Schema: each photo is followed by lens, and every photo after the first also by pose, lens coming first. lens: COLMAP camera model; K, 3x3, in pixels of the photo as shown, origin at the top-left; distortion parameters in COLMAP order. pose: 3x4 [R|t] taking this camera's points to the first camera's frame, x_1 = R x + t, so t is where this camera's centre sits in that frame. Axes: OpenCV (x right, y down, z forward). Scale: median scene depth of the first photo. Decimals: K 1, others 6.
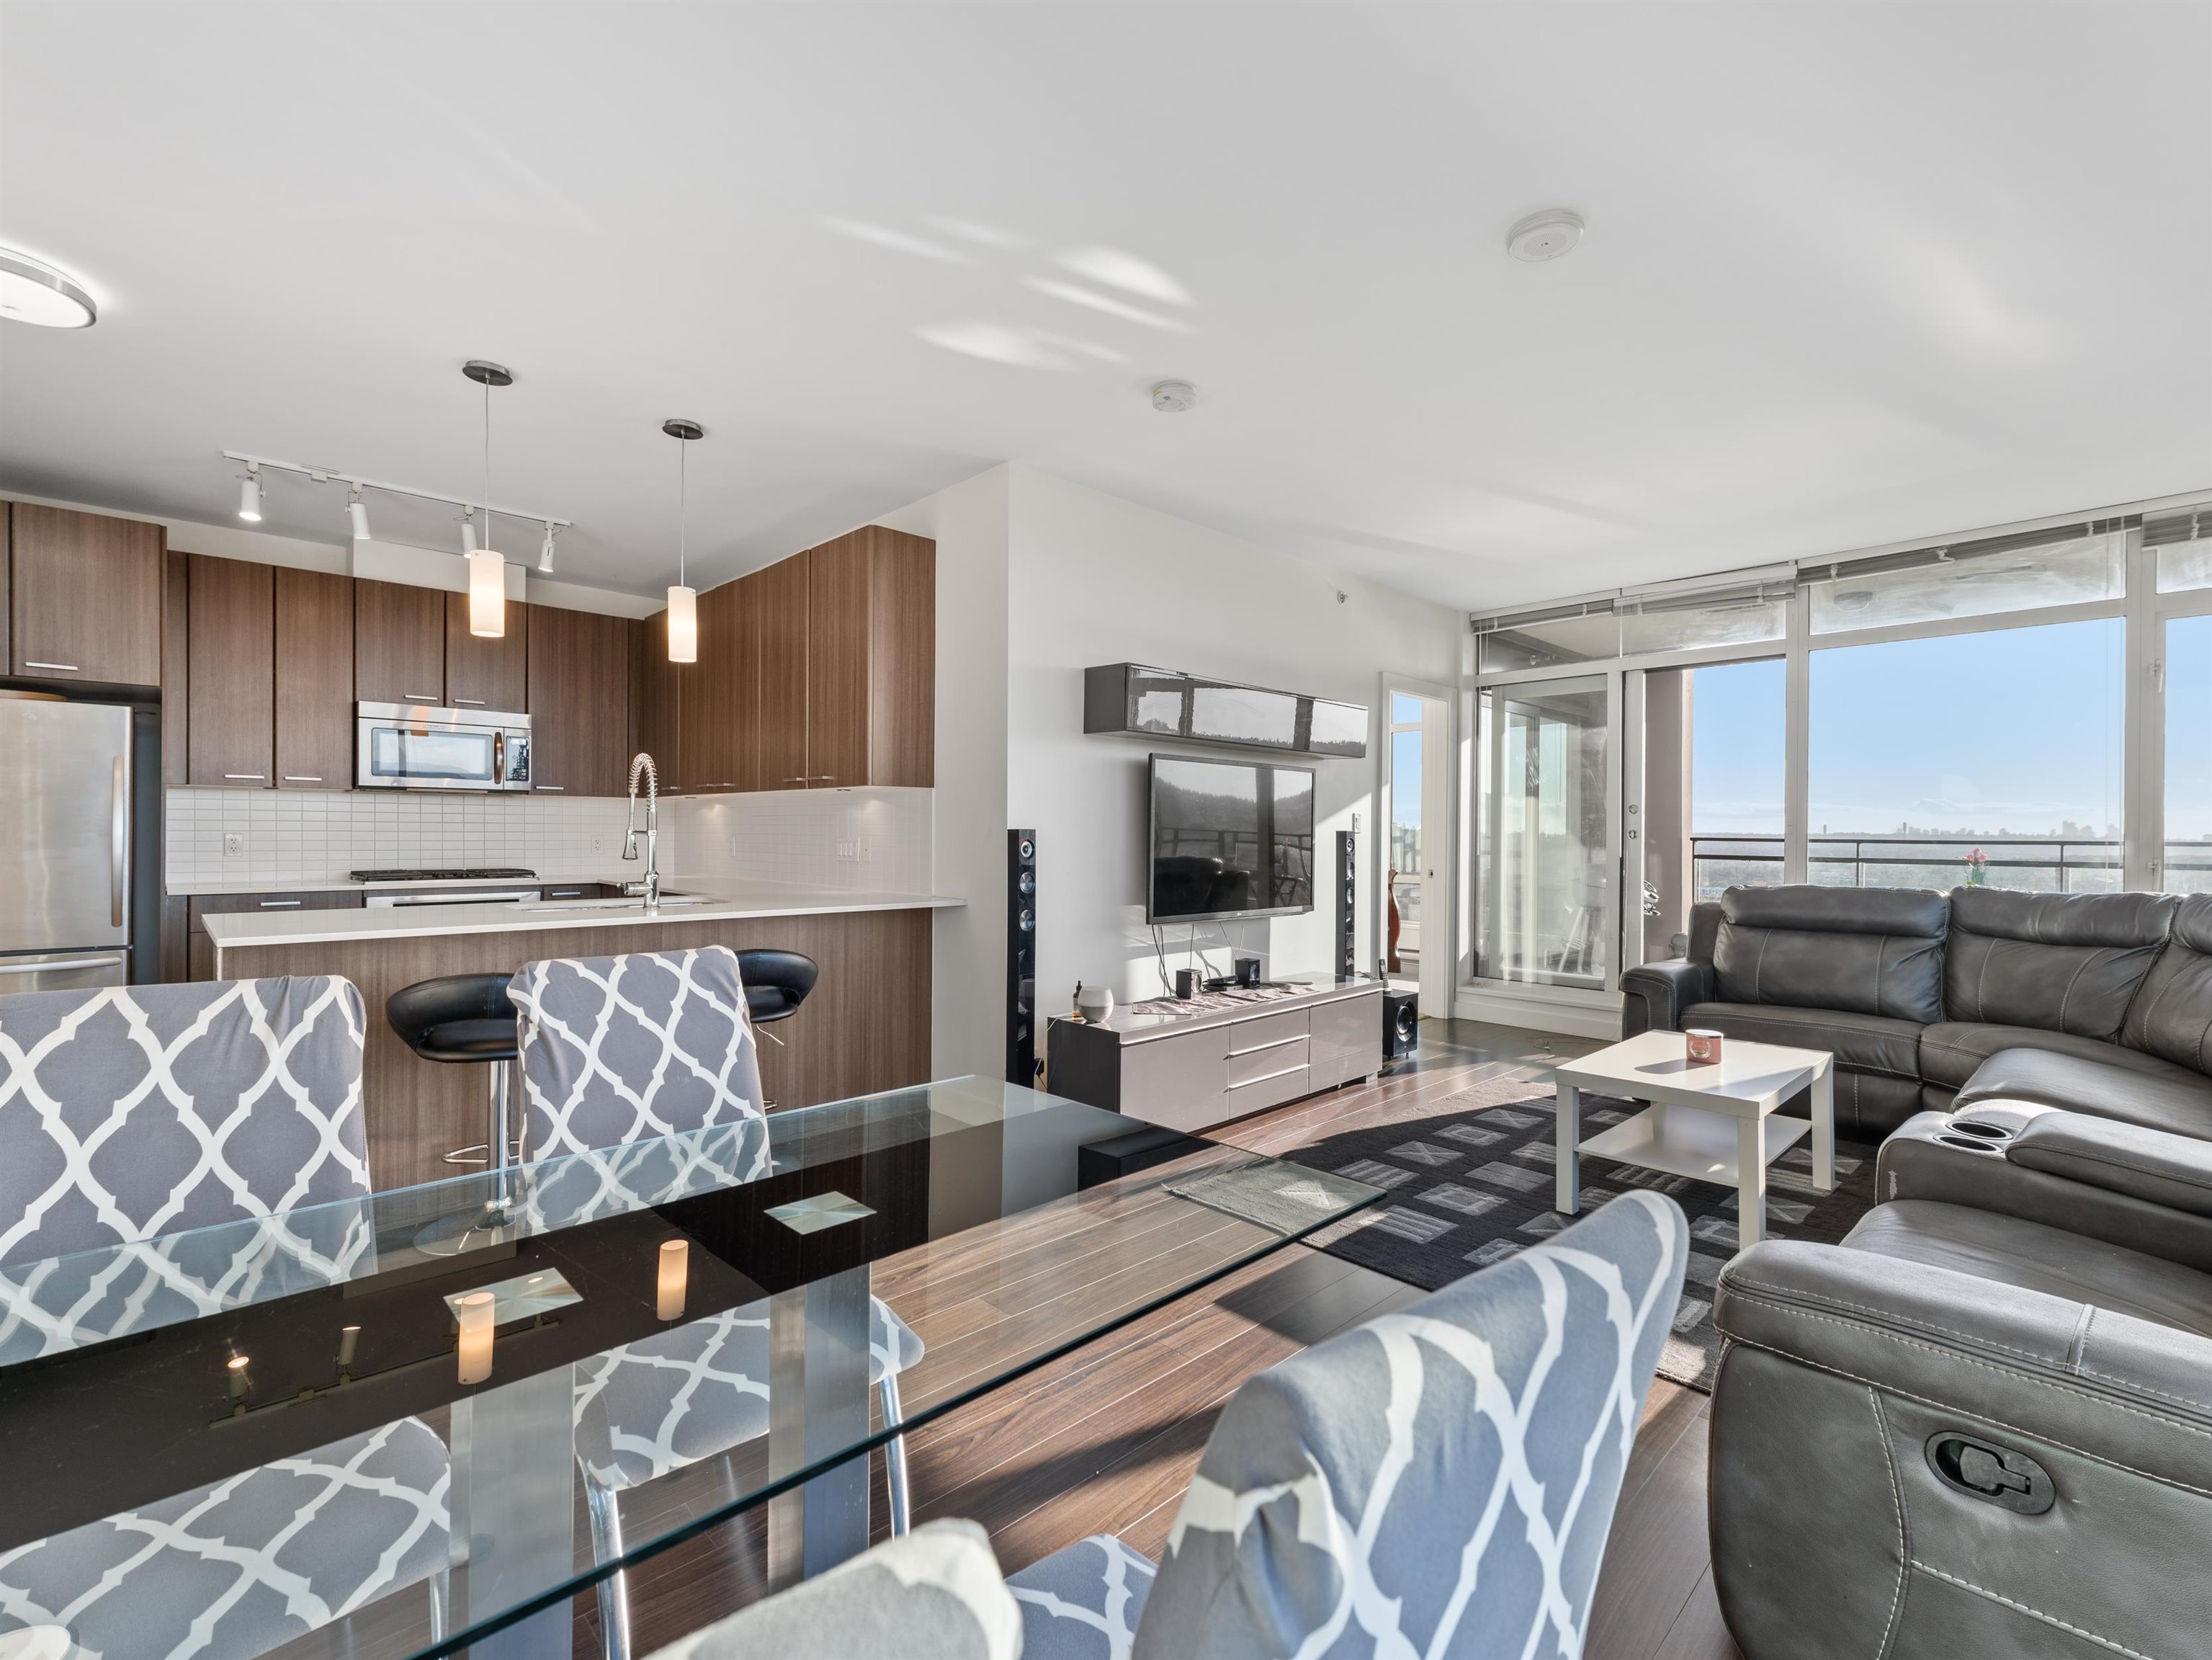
lens RADIAL K [[991.8, 0, 1116.3], [0, 991.8, 834.9], [0, 0, 1]] dist [0.001799, -0.000657]
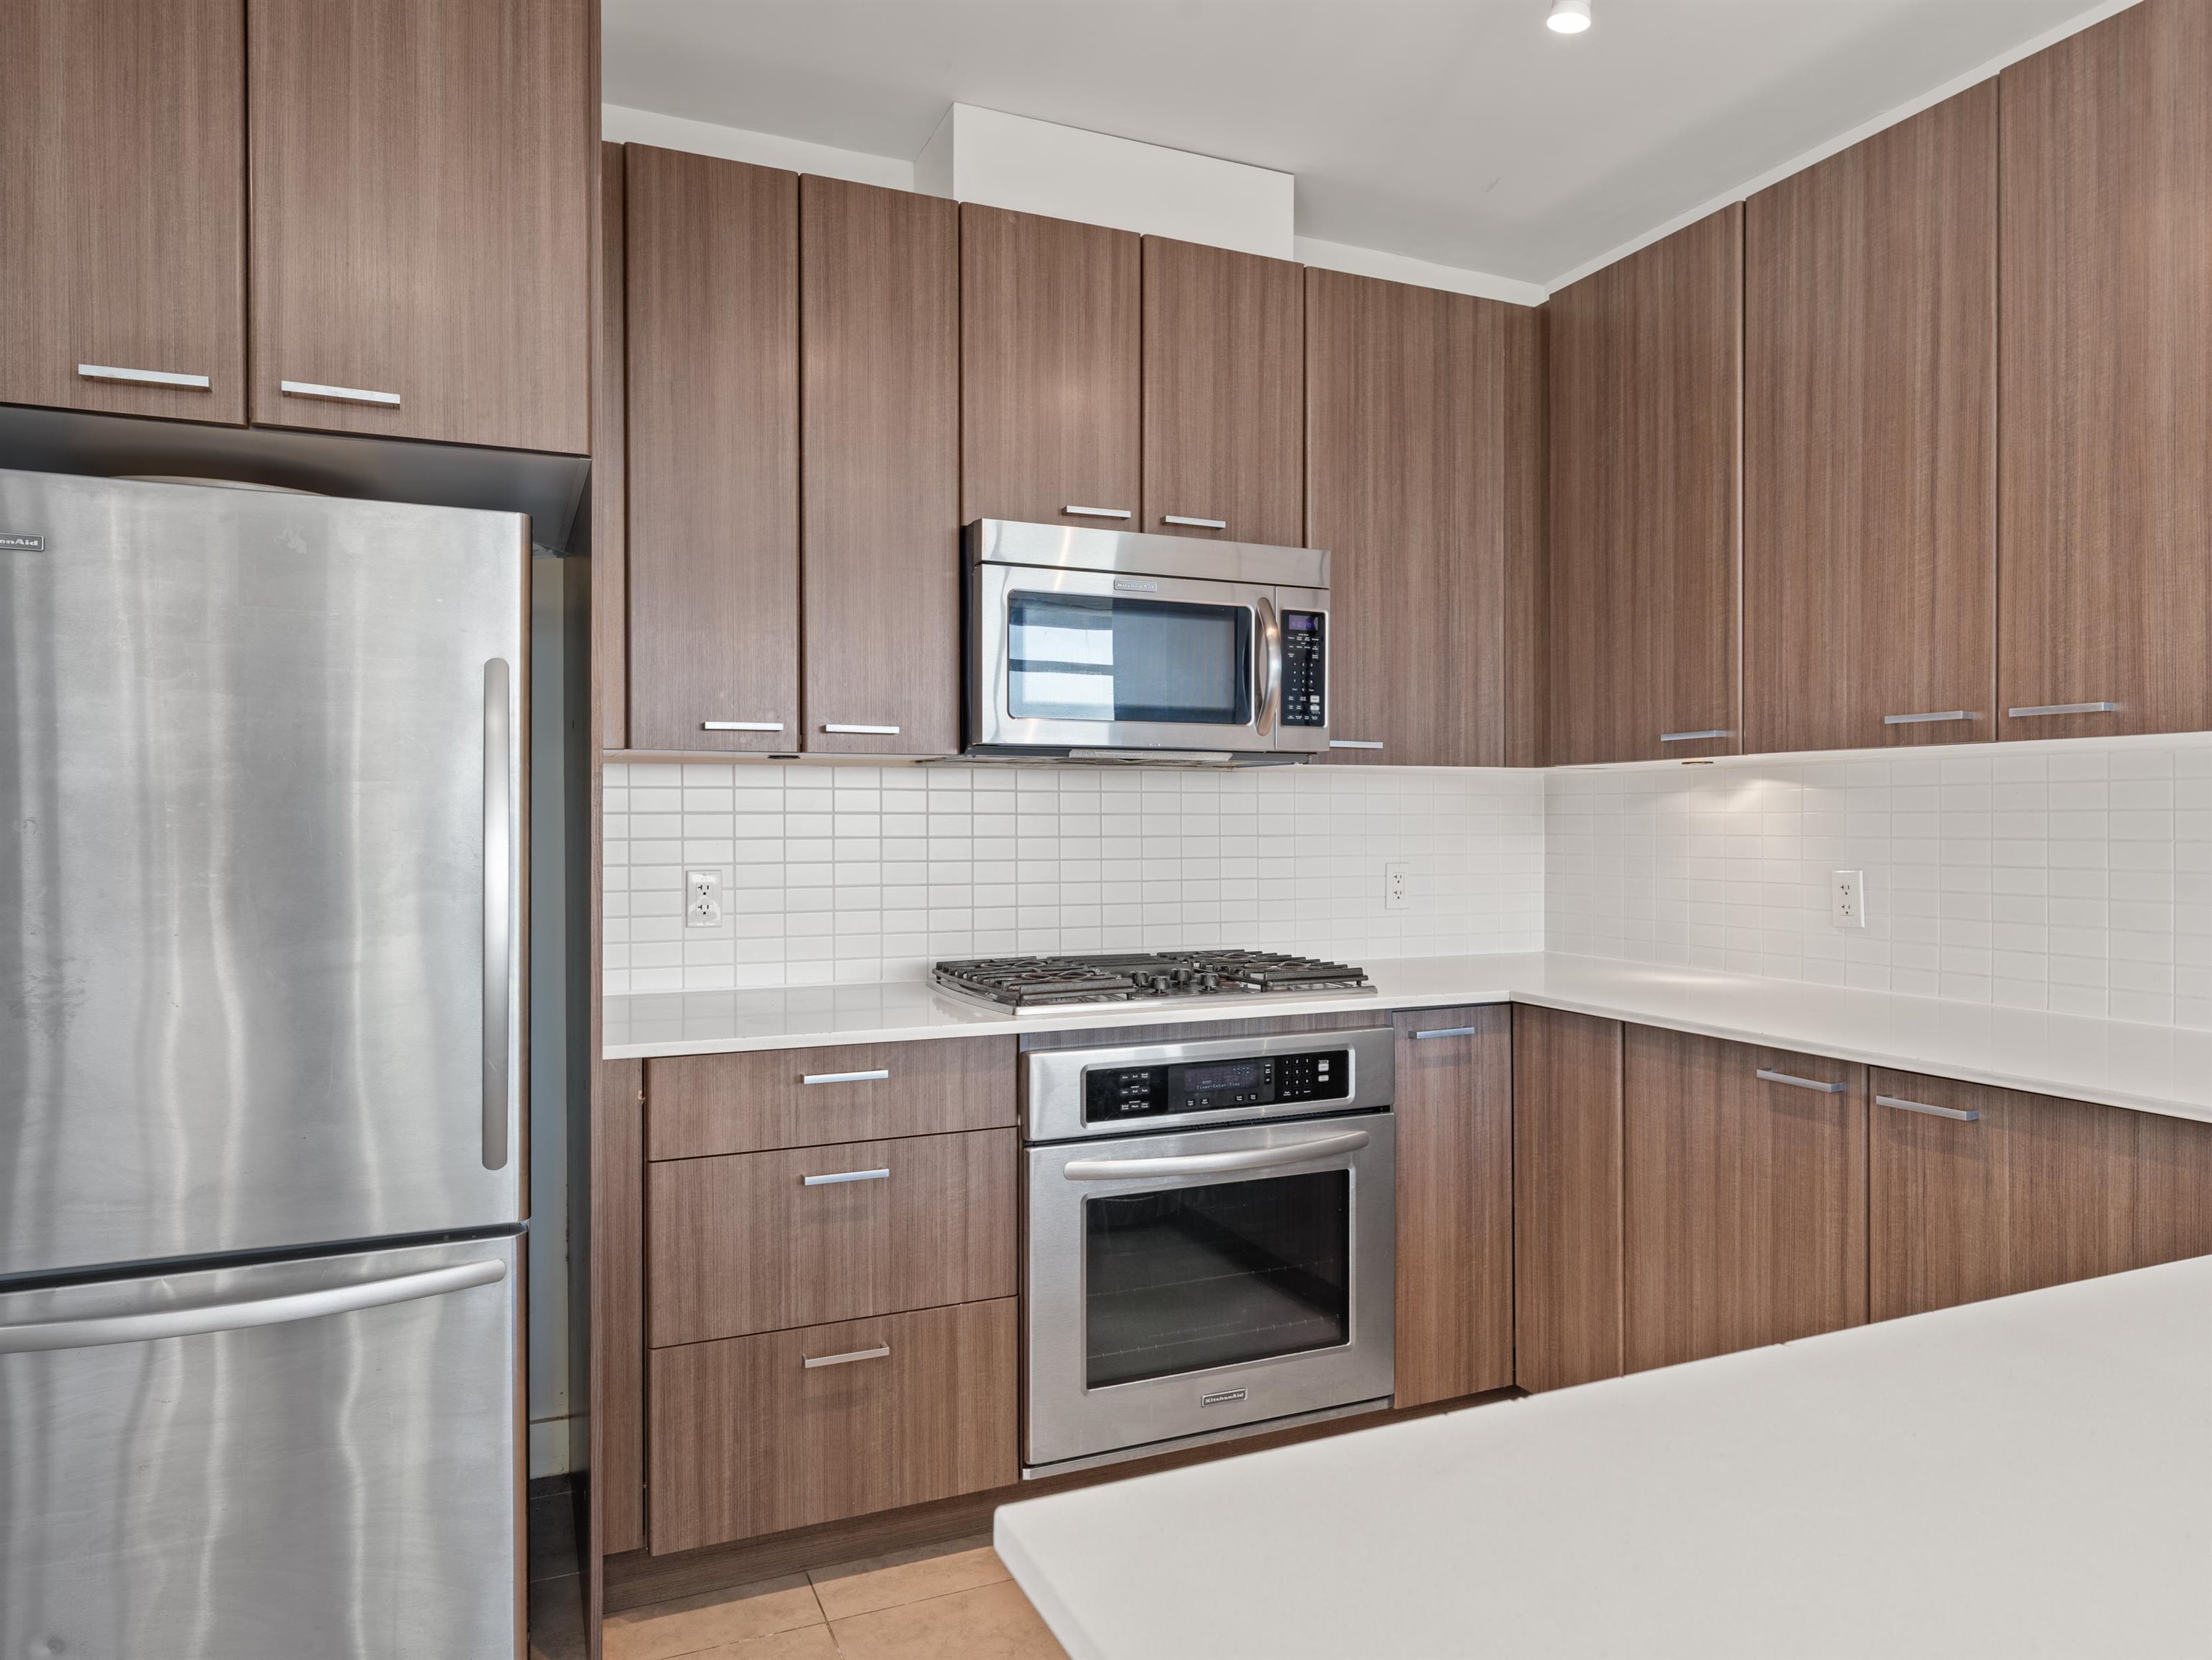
lens RADIAL K [[1467.6, 0, 1114.3], [0, 1467.6, 823.4], [0, 0, 1]] dist [-0.000166, 0.002269]
pose [[0.932718, -0.007718, -0.360524, -0.613013], [0.006216, 0.999966, -0.005327, -0.019797], [0.360553, 0.002727, 0.932735, 0.594743]]
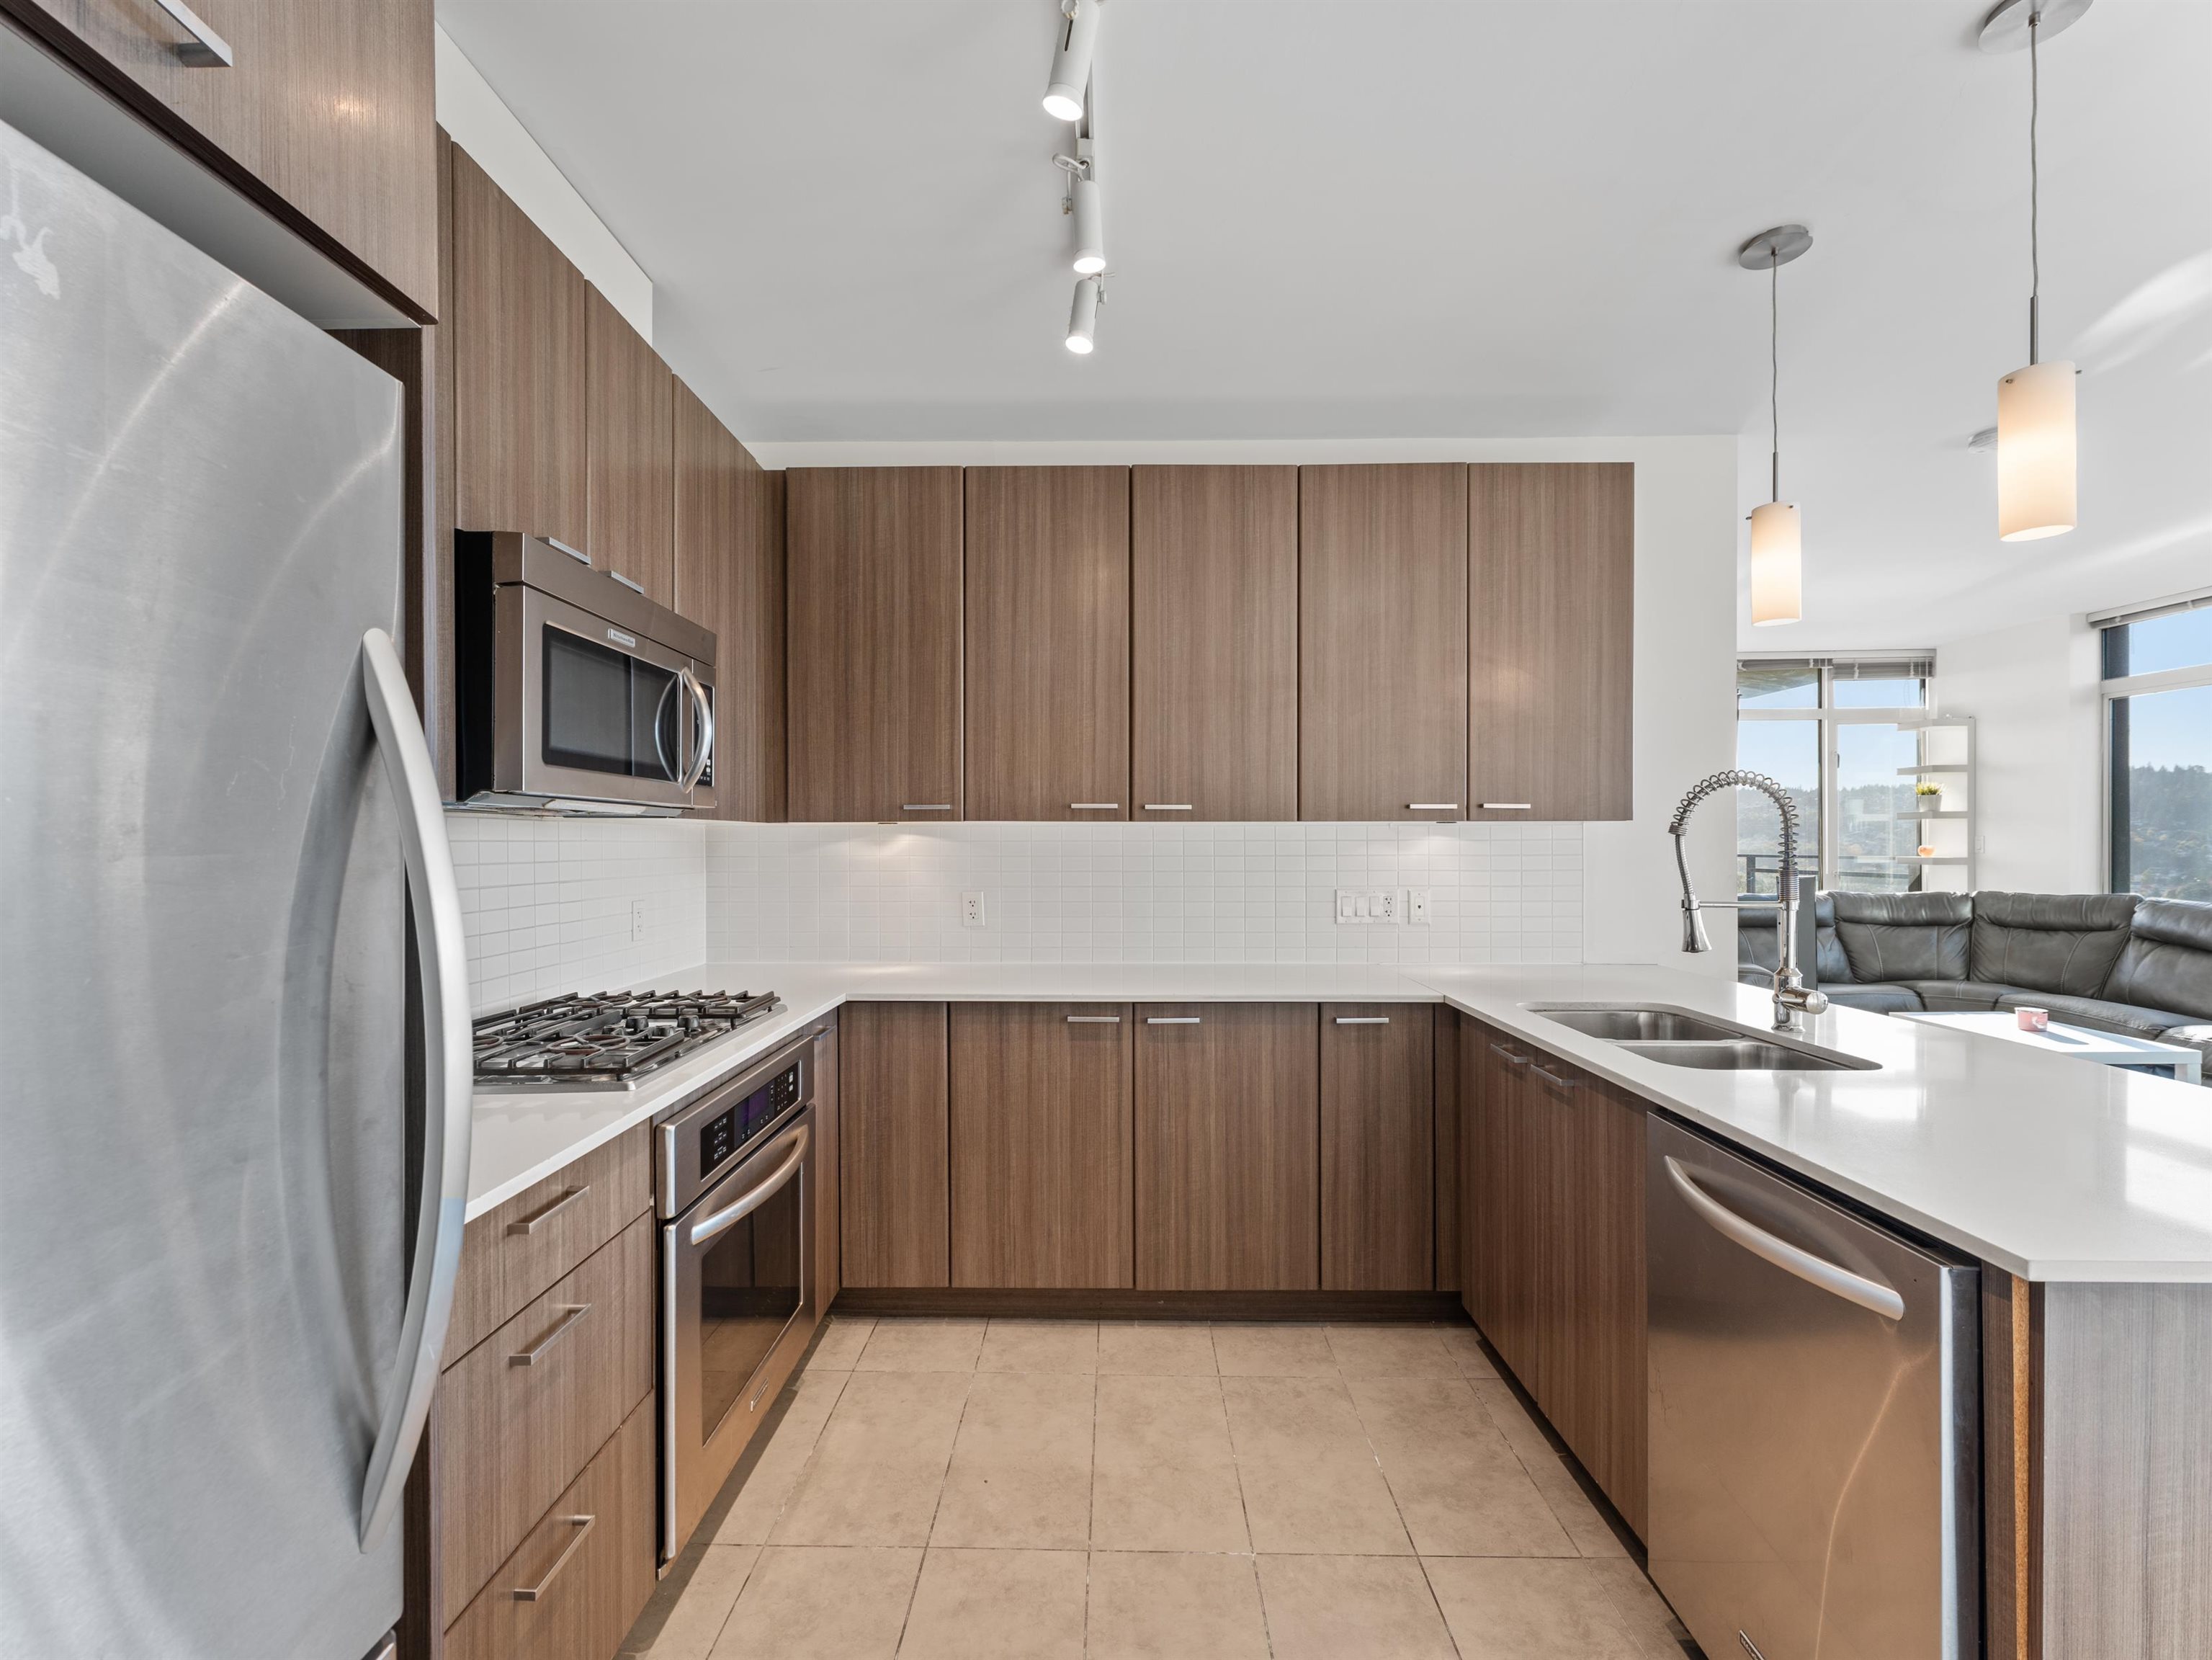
lens RADIAL K [[991.8, 0, 1116.3], [0, 991.8, 846.1], [0, 0, 1]] dist [0.001799, -0.000657]
pose [[0.700126, -0.009654, 0.713954, -1.015653], [0.007854, 0.999952, 0.005819, -0.038526], [-0.713976, 0.001533, 0.700168, 0.748827]]
